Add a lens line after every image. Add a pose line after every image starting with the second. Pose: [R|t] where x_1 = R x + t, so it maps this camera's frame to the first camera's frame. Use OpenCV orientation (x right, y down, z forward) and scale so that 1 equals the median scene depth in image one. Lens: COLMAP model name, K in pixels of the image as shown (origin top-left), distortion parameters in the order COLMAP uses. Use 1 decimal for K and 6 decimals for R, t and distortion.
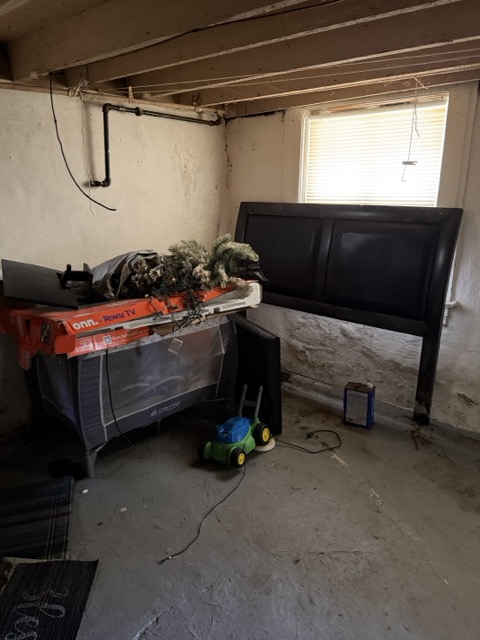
lens RADIAL K [[452.1, 0, 240.0], [0, 452.1, 320.0], [0, 0, 1]] dist [0.120199, -0.190718]
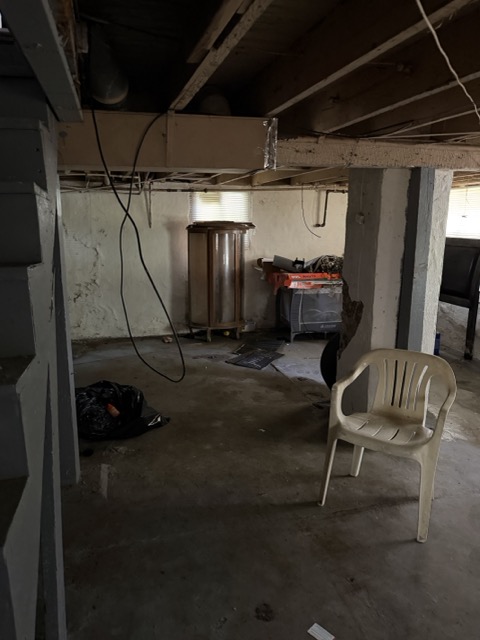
lens RADIAL K [[452.1, 0, 240.0], [0, 452.1, 320.0], [0, 0, 1]] dist [0.120199, -0.190718]
pose [[0.834367, 0.125979, -0.536620, 0.654974], [-0.160909, 0.986795, -0.018525, 0.274464], [0.527200, 0.101804, 0.843621, -1.081348]]
